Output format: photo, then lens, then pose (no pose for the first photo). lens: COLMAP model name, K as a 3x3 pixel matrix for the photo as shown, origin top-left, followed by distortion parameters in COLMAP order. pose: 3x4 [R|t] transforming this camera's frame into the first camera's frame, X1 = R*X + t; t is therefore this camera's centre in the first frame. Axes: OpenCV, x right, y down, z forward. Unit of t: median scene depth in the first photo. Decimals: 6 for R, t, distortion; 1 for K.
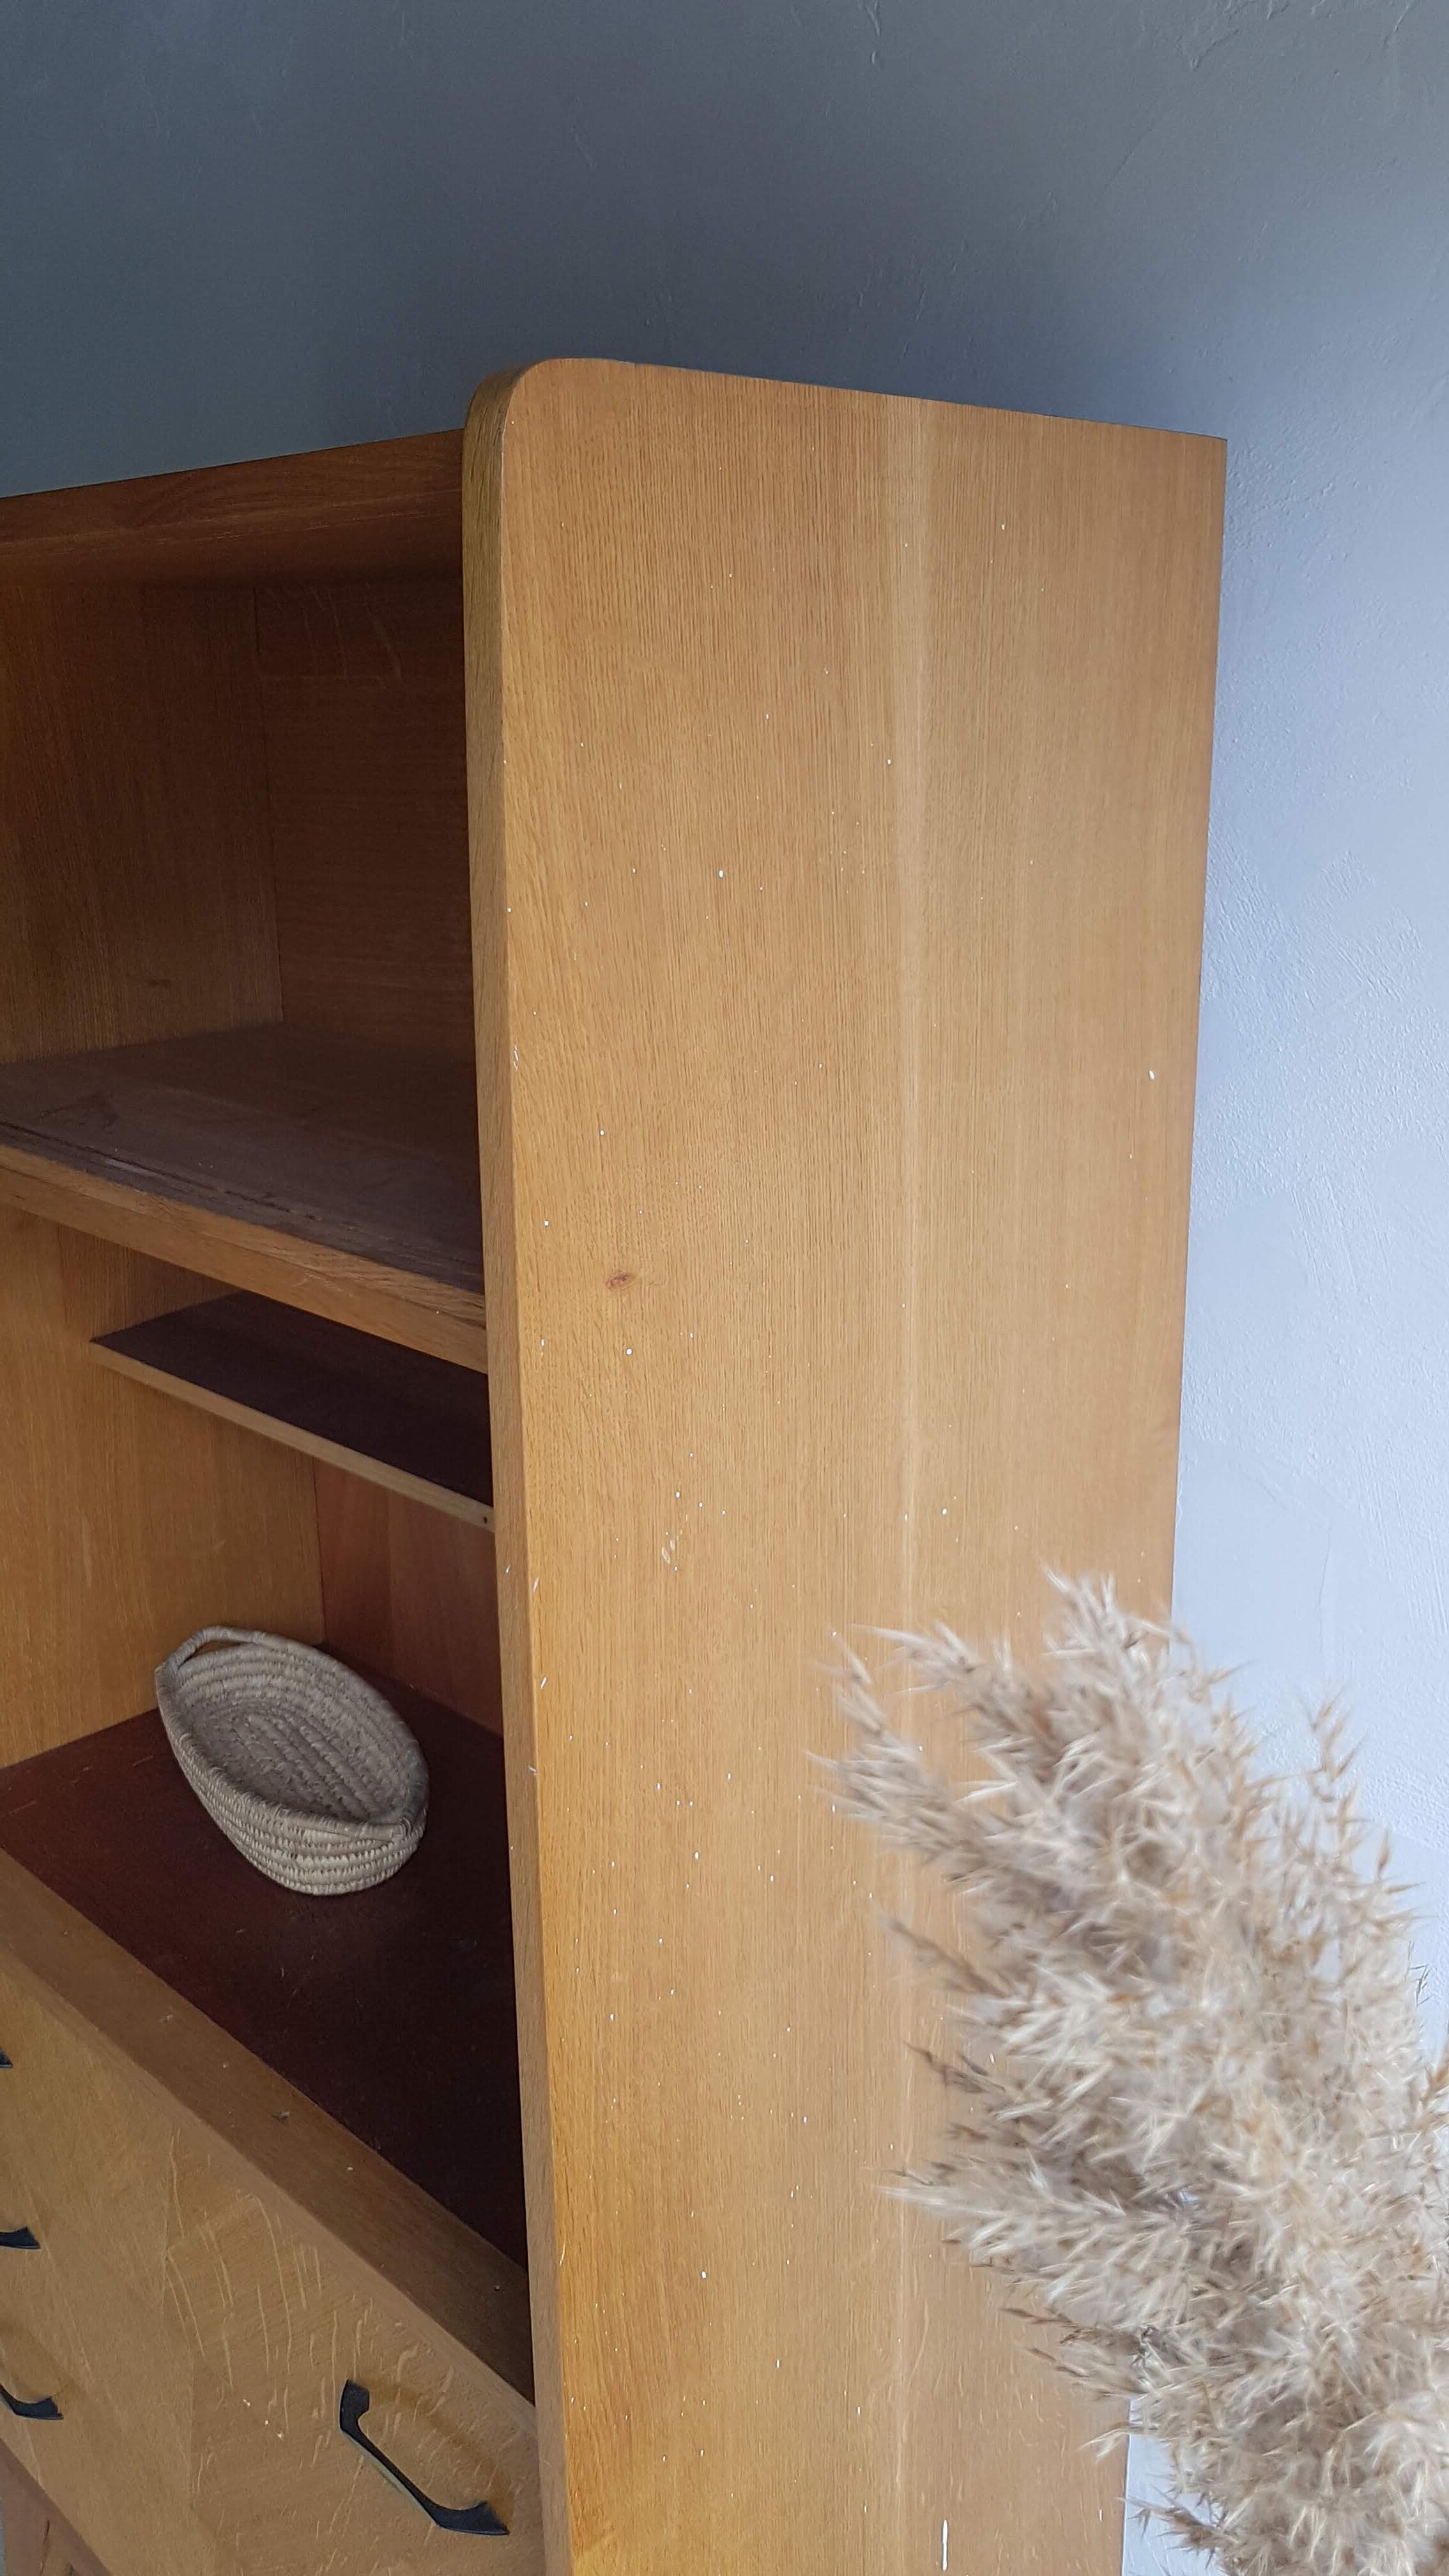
lens RADIAL K [[2064.3, 0, 717.2], [0, 2064.3, 1231.8], [0, 0, 1]] dist [-0.005209, -0.010792]
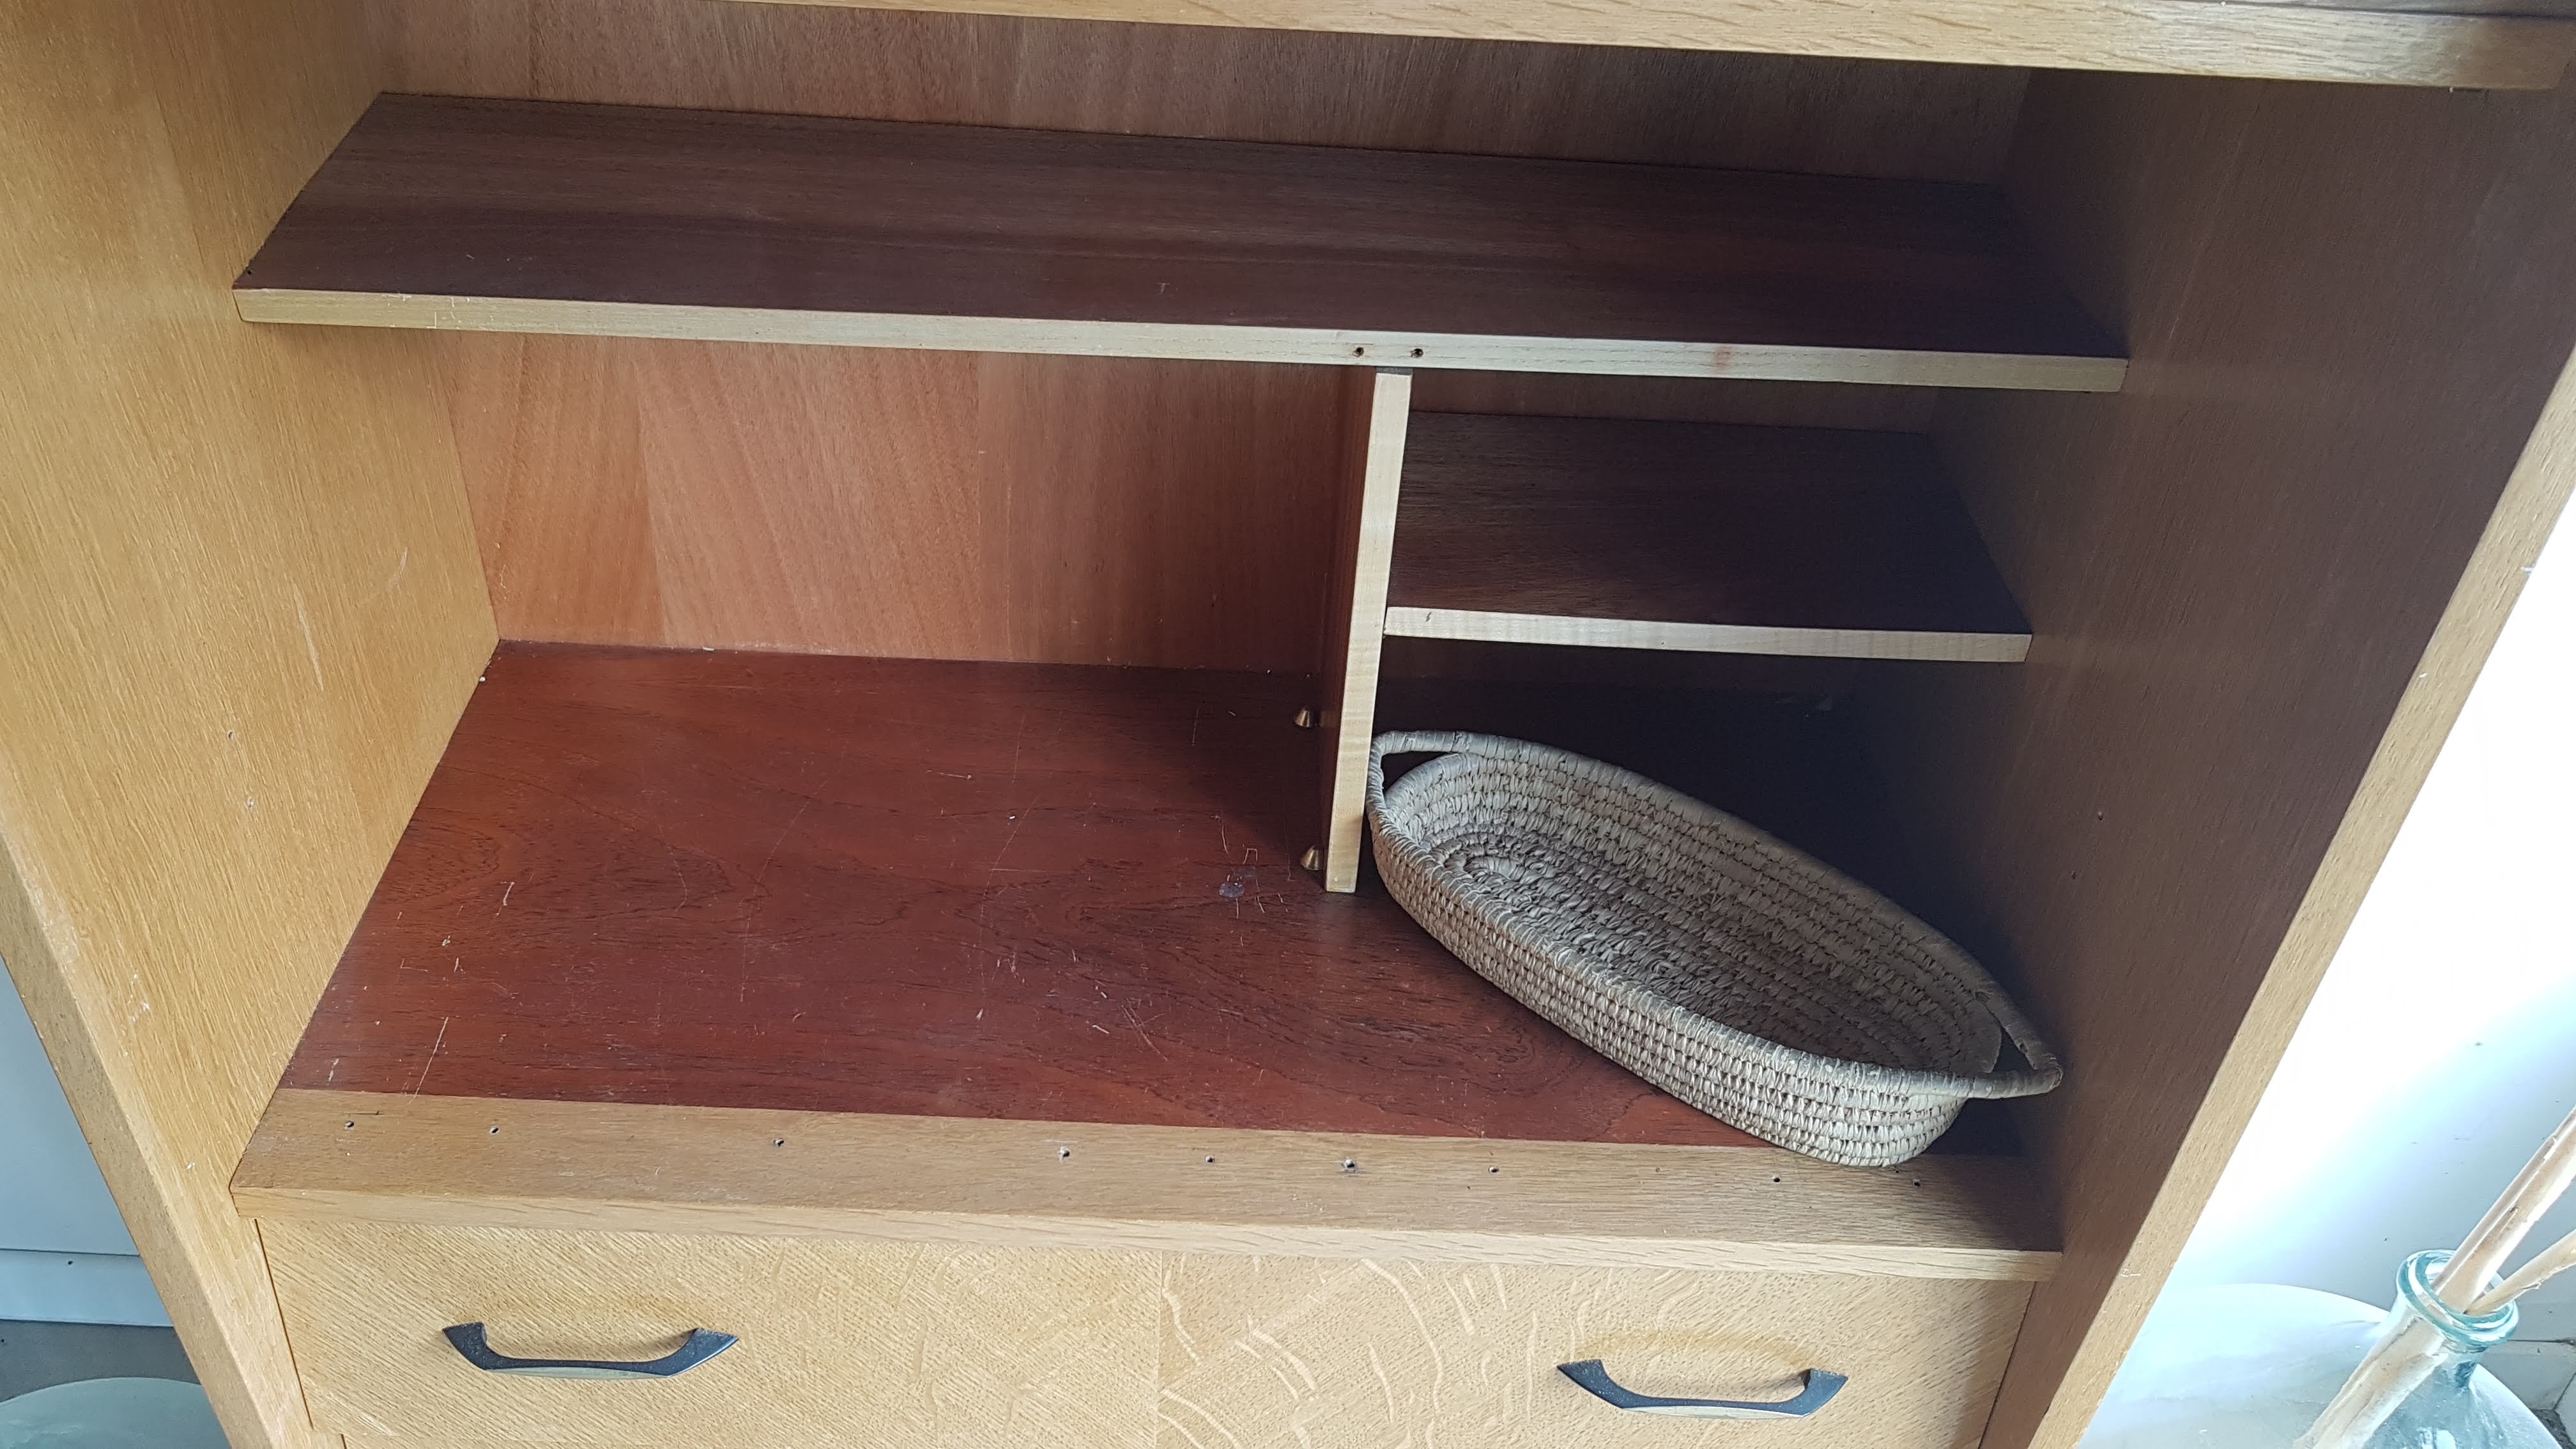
lens RADIAL K [[2046.0, 0, 1211.8], [0, 2046.0, 729.6], [0, 0, 1]] dist [-0.005184, -0.010847]
pose [[0.719418, -0.396613, 0.570207, -0.472313], [0.136254, 0.885575, 0.444062, -0.049566], [-0.681082, -0.241773, 0.691139, 0.412904]]
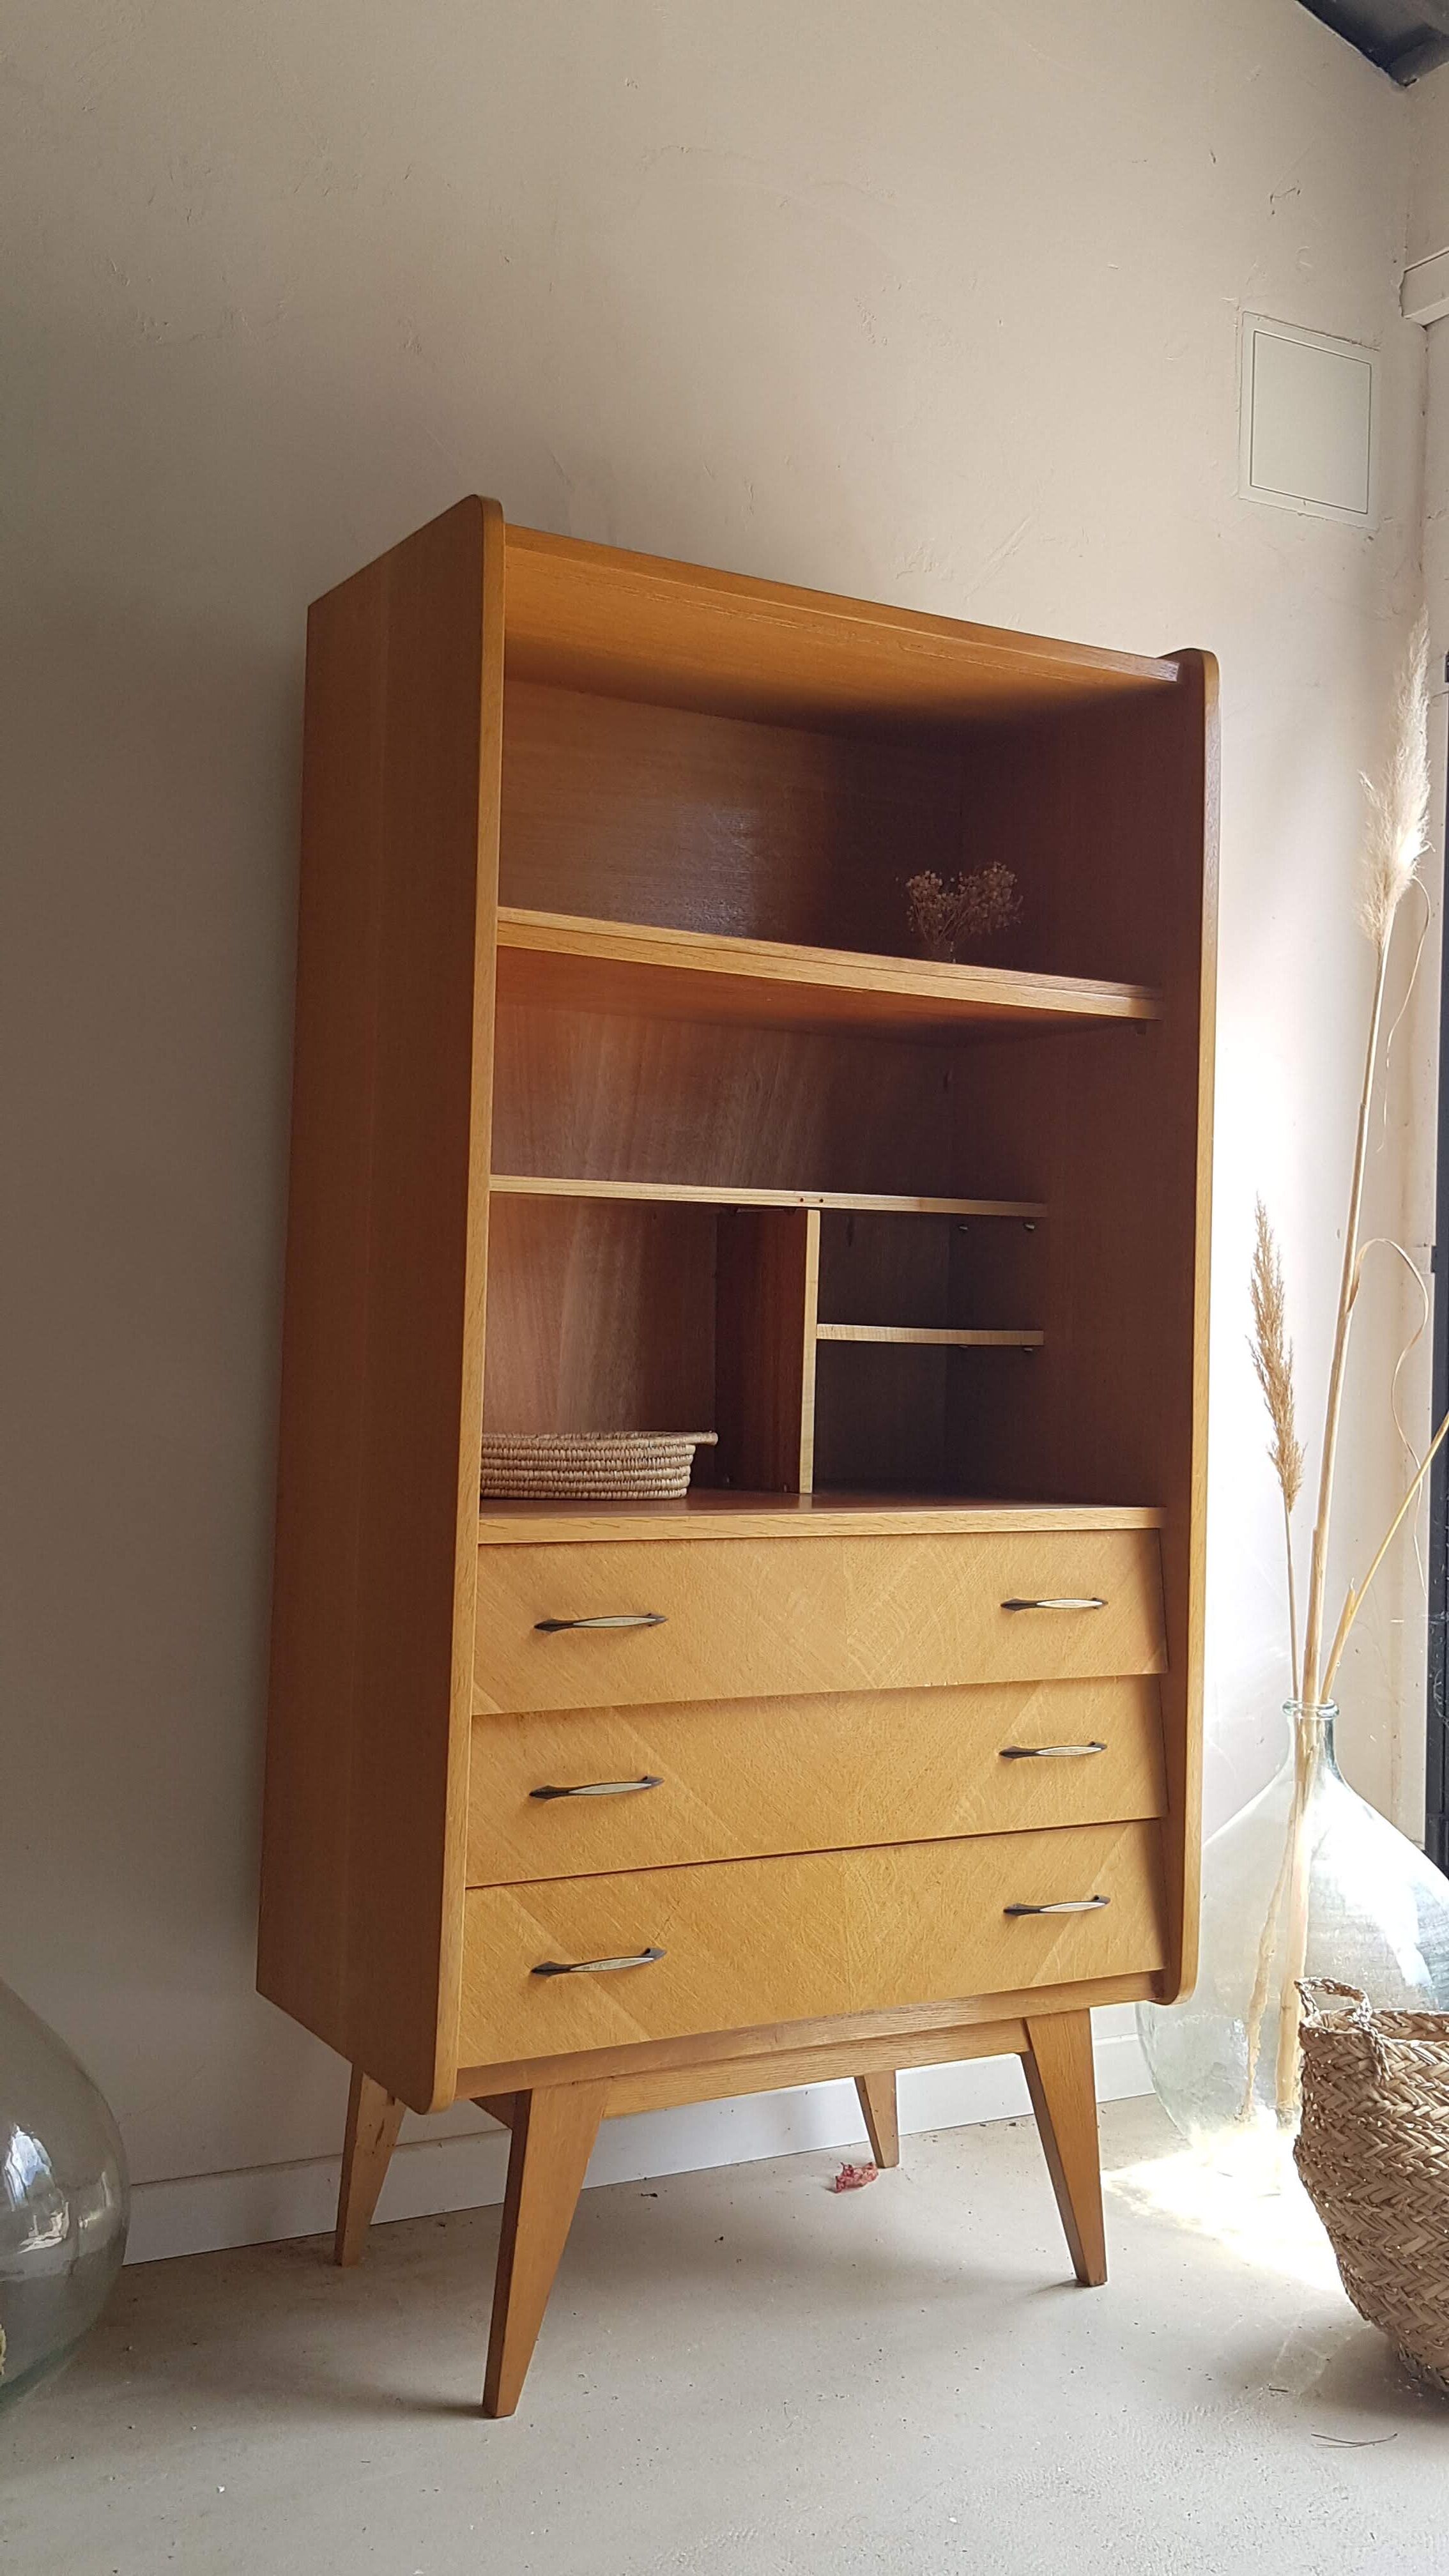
lens RADIAL K [[2466.1, 0, 729.9], [0, 2466.1, 1222.7], [0, 0, 1]] dist [0.137445, -0.266978]
pose [[0.269443, 0.056667, 0.961348, -1.709543], [0.222611, 0.967565, -0.119426, 0.313874], [-0.936934, 0.246185, 0.248089, 0.425614]]
